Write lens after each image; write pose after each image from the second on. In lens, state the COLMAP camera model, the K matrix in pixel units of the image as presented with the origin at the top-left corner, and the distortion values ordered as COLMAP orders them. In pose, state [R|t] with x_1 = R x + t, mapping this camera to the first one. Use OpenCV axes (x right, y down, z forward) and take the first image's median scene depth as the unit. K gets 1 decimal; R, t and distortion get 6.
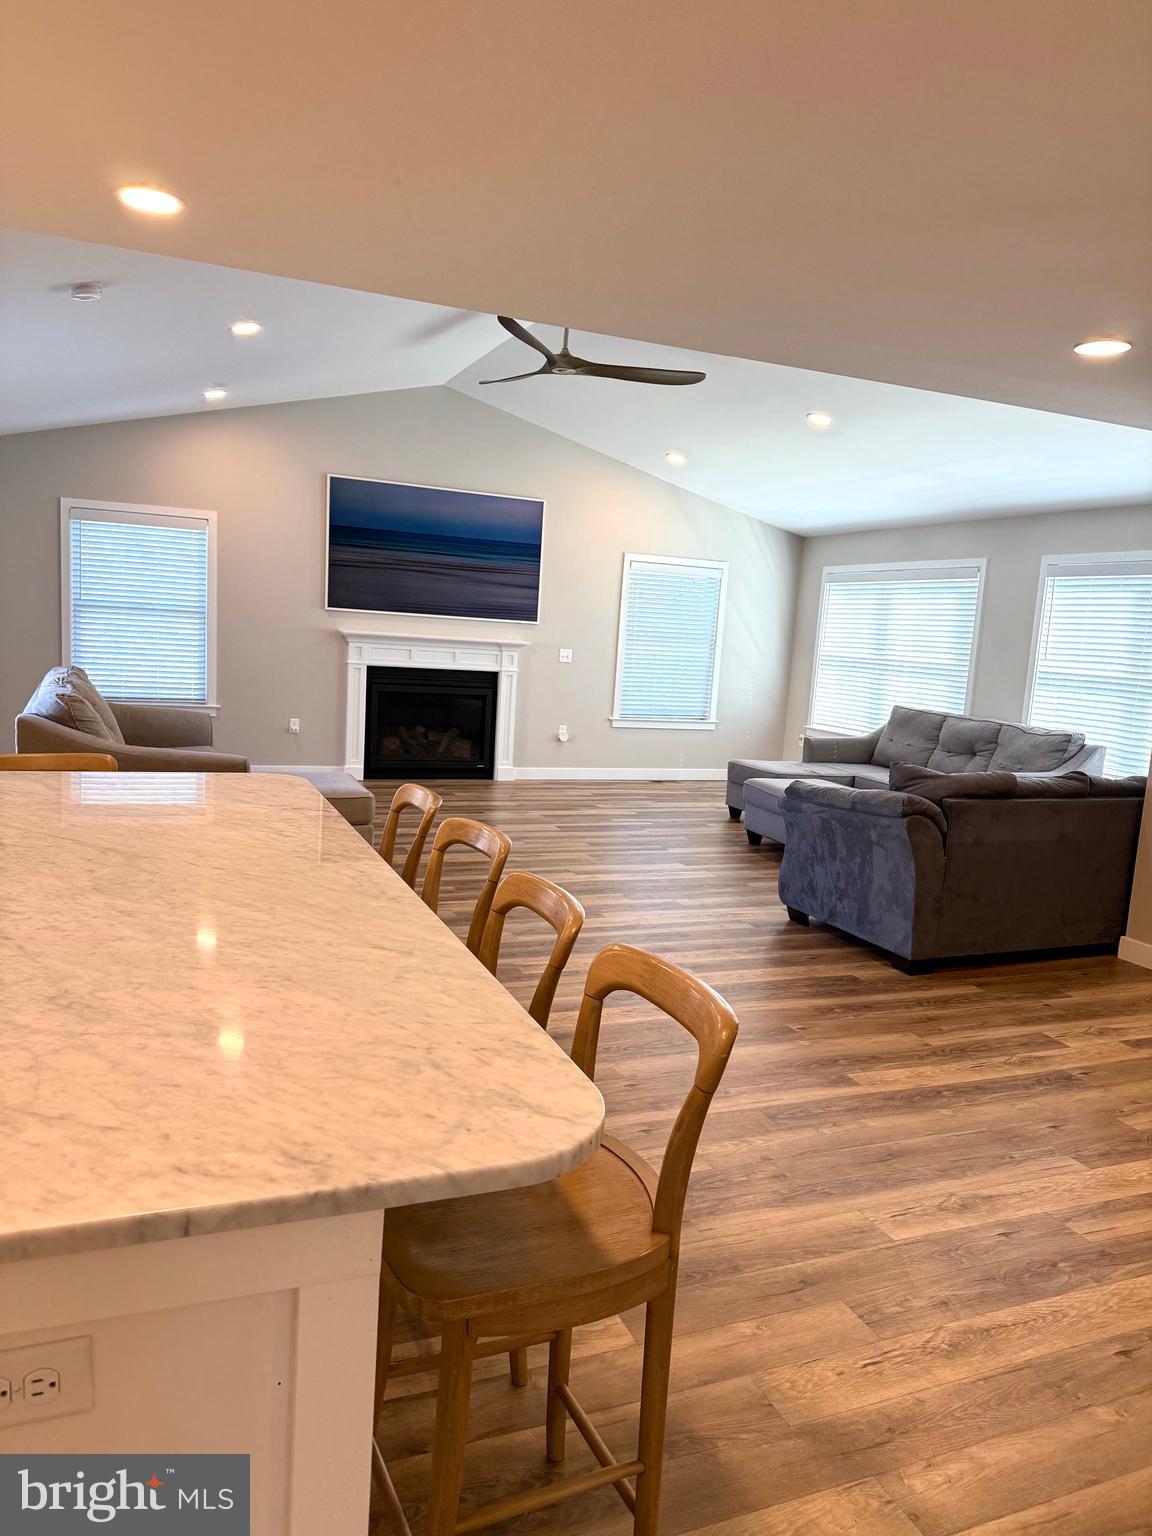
lens RADIAL K [[1059.5, 0, 576.0], [0, 1059.5, 768.0], [0, 0, 1]] dist [0.115802, -0.160013]
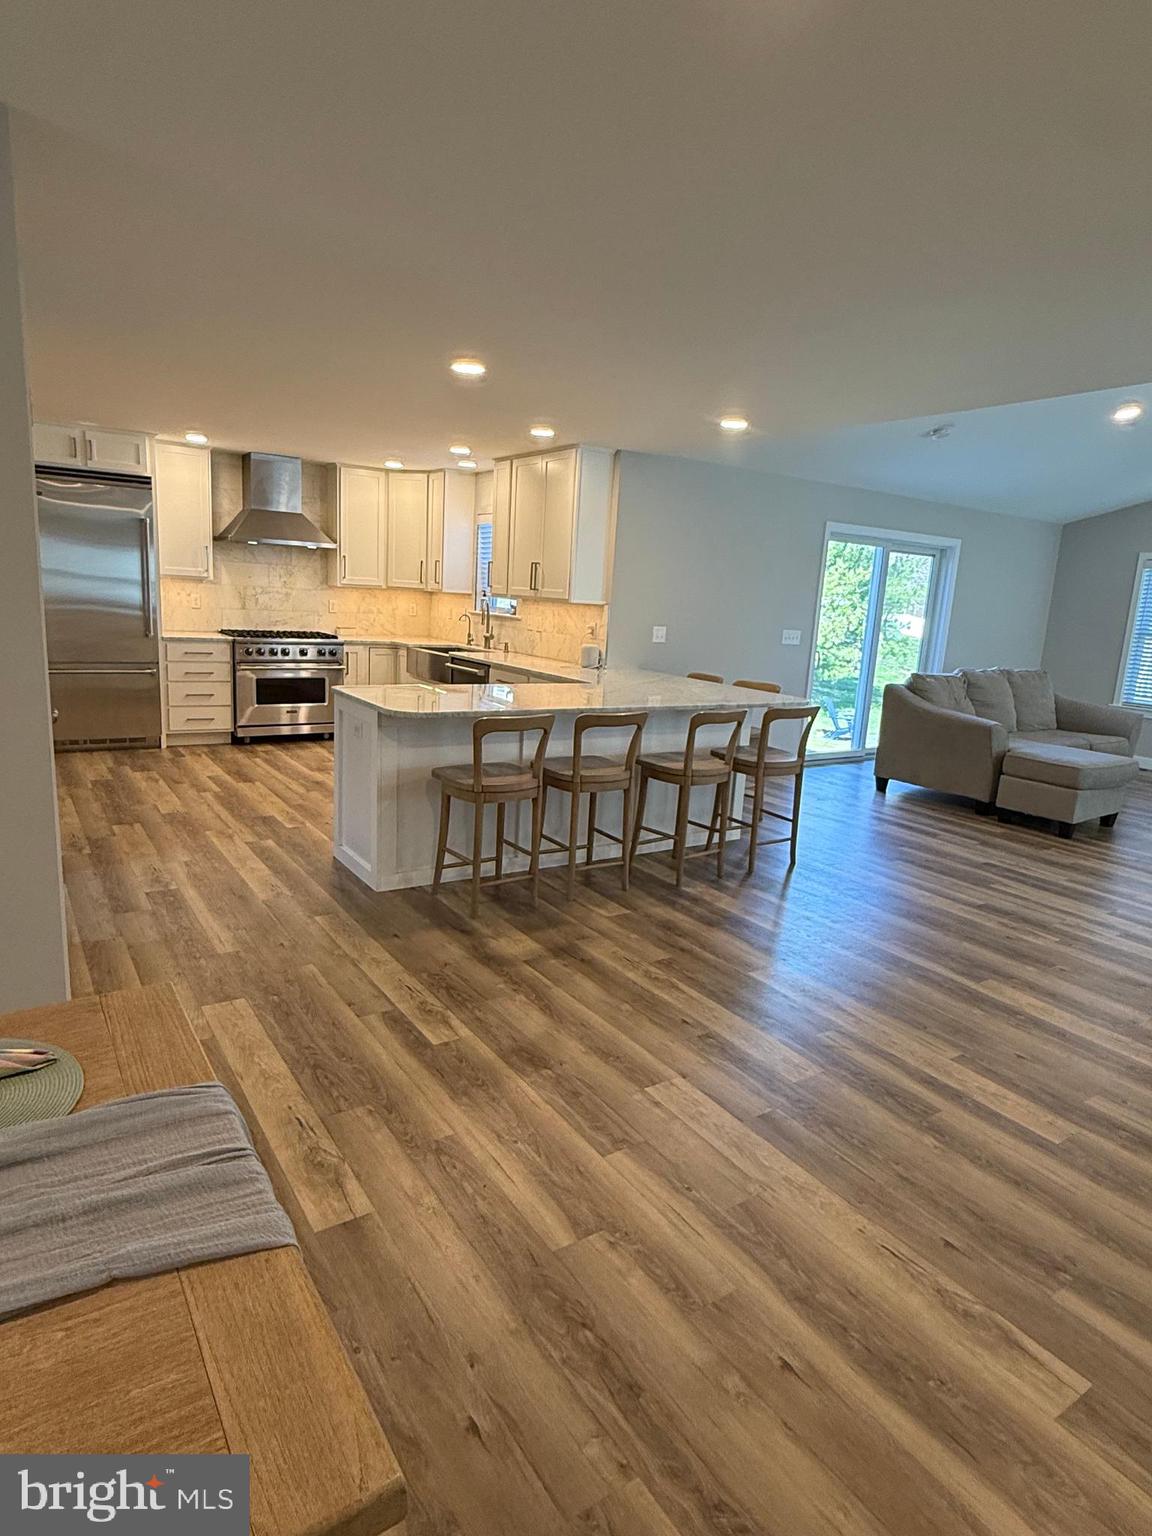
lens RADIAL K [[876.2, 0, 576.0], [0, 876.2, 768.0], [0, 0, 1]] dist [-0.001523, -0.001006]
pose [[0.185716, 0.139214, -0.972692, 1.657270], [-0.169991, 0.979538, 0.107738, 0.041889], [0.967787, 0.145341, 0.205581, 0.486853]]
